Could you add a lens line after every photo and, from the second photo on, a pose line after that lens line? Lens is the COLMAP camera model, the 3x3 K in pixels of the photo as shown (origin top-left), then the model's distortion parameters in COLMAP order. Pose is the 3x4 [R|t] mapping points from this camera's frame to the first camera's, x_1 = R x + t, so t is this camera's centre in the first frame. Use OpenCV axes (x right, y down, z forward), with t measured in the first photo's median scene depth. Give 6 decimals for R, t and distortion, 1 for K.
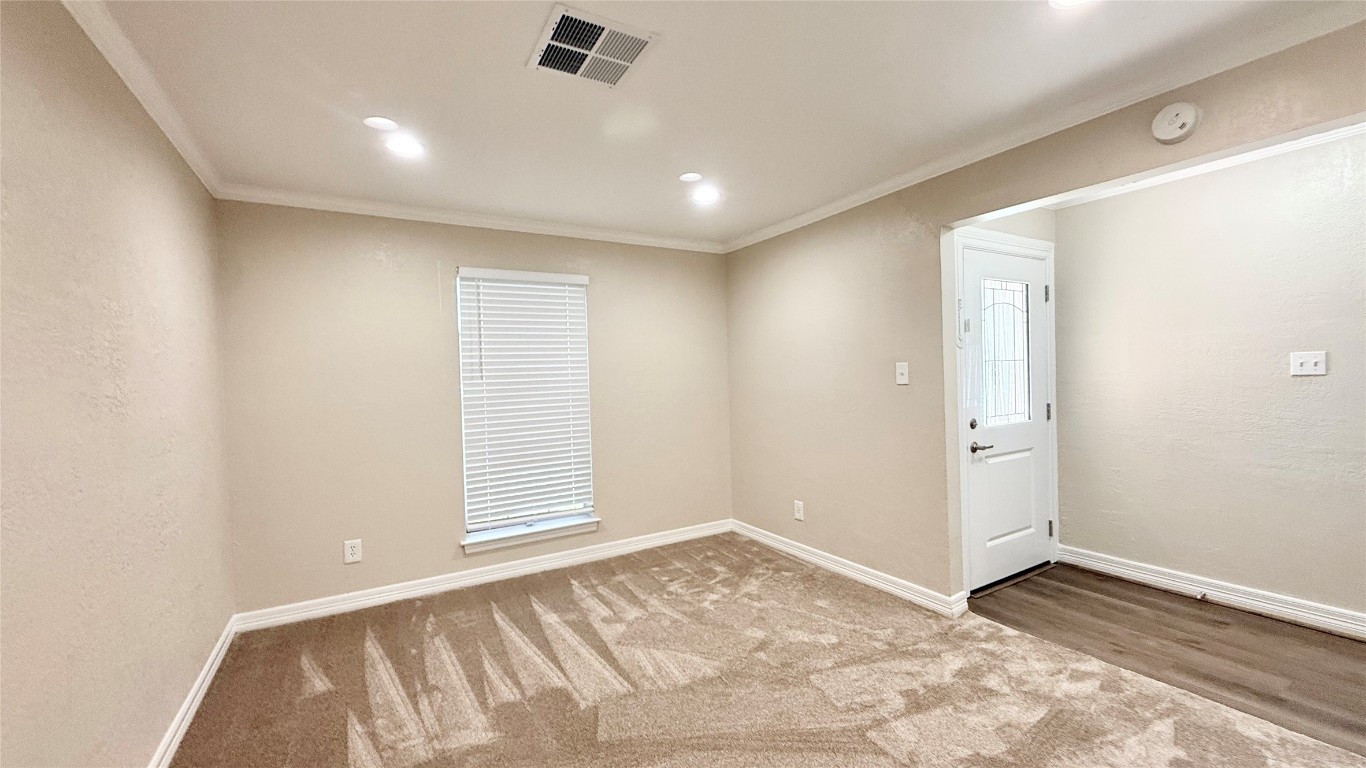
lens RADIAL K [[542.7, 0, 679.7], [0, 542.7, 383.7], [0, 0, 1]] dist [-0.001743, 0.000056]
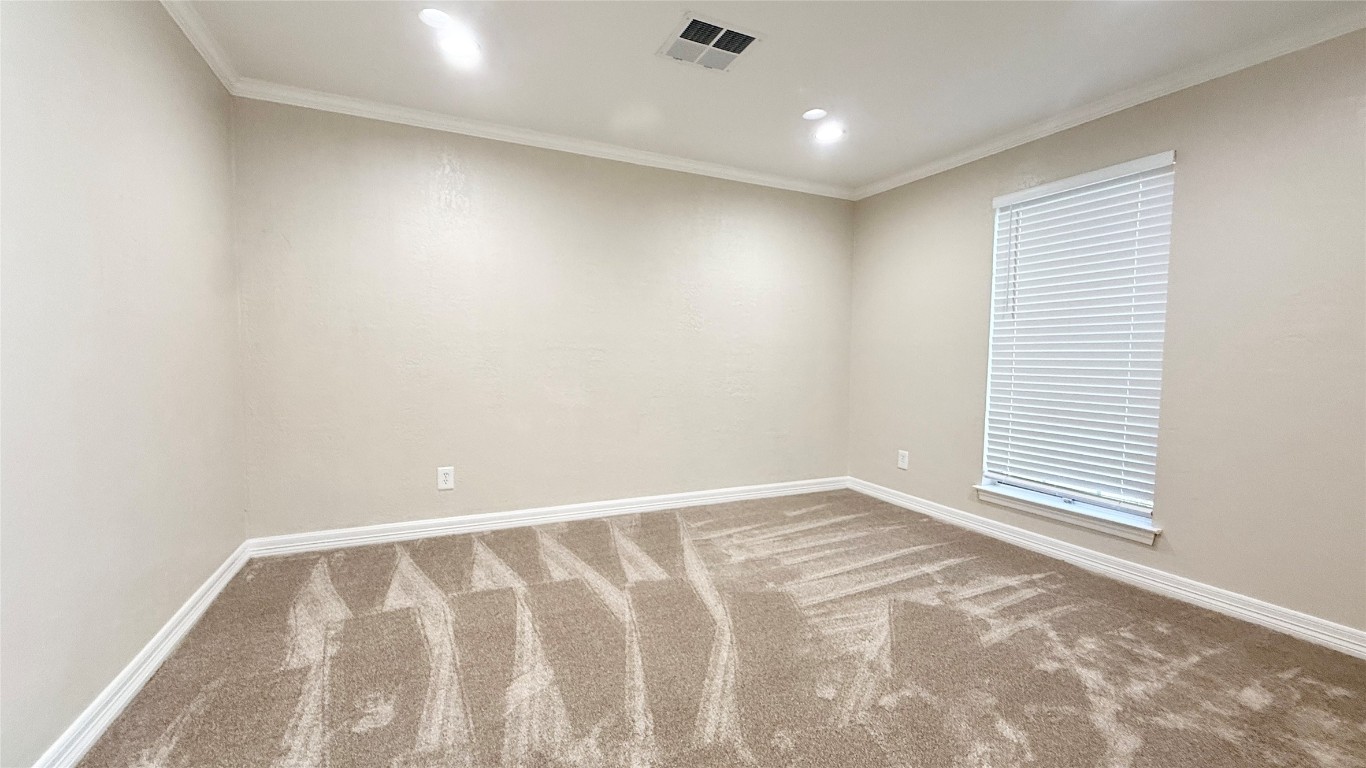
lens RADIAL K [[542.7, 0, 679.7], [0, 542.7, 383.7], [0, 0, 1]] dist [-0.001743, 0.000056]
pose [[-0.098569, 0.084783, -0.991512, 0.694068], [-0.021280, 0.995957, 0.087278, 0.039850], [0.994903, 0.029702, -0.096366, 0.633552]]
